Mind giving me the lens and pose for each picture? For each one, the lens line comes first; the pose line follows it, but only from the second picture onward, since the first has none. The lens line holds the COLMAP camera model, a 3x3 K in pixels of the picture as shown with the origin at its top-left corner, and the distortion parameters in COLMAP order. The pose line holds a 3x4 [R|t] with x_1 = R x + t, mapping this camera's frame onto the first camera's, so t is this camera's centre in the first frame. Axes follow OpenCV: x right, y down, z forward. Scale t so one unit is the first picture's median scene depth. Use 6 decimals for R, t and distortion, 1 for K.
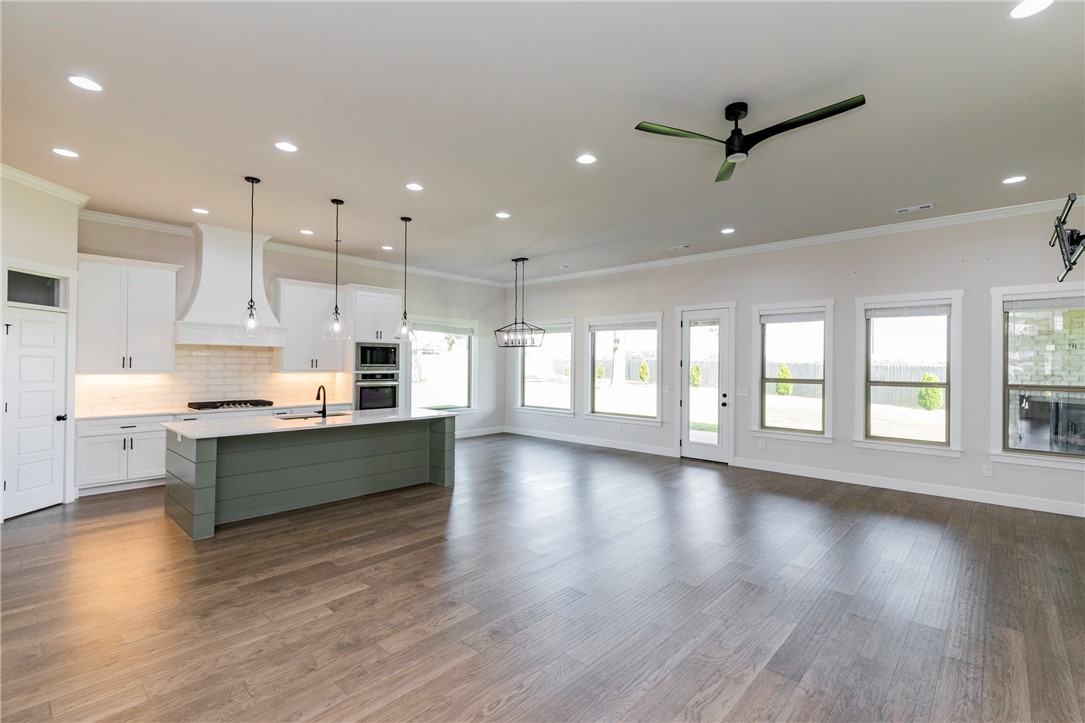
lens RADIAL K [[494.4, 0, 556.1], [0, 494.4, 361.6], [0, 0, 1]] dist [0.009079, -0.000195]
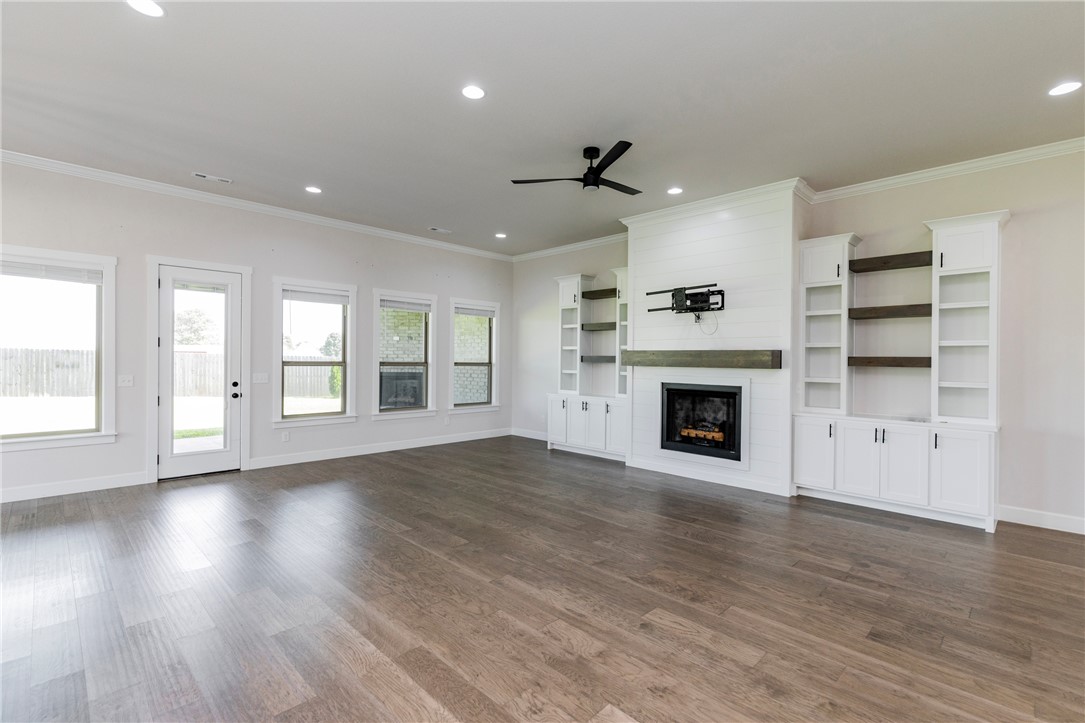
lens RADIAL K [[495.6, 0, 552.0], [0, 495.6, 361.7], [0, 0, 1]] dist [0.009687, -0.000475]
pose [[0.044563, -0.011710, 0.998938, -0.469835], [-0.014195, 0.999823, 0.012354, 0.017039], [-0.998906, -0.014730, 0.044389, 0.506701]]
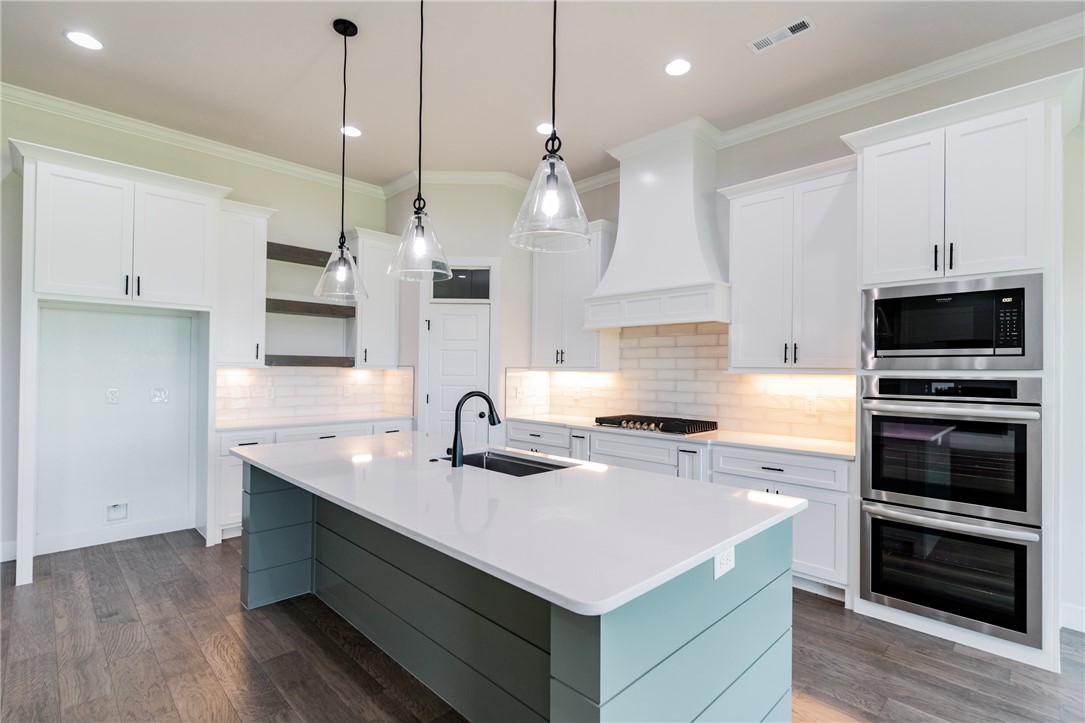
lens RADIAL K [[511.7, 0, 552.9], [0, 511.7, 365.1], [0, 0, 1]] dist [-0.001460, -0.000414]
pose [[-0.048869, -0.018498, -0.998634, -0.024038], [-0.006139, 0.999815, -0.018220, 0.026350], [0.998786, 0.005240, -0.048974, 0.884515]]
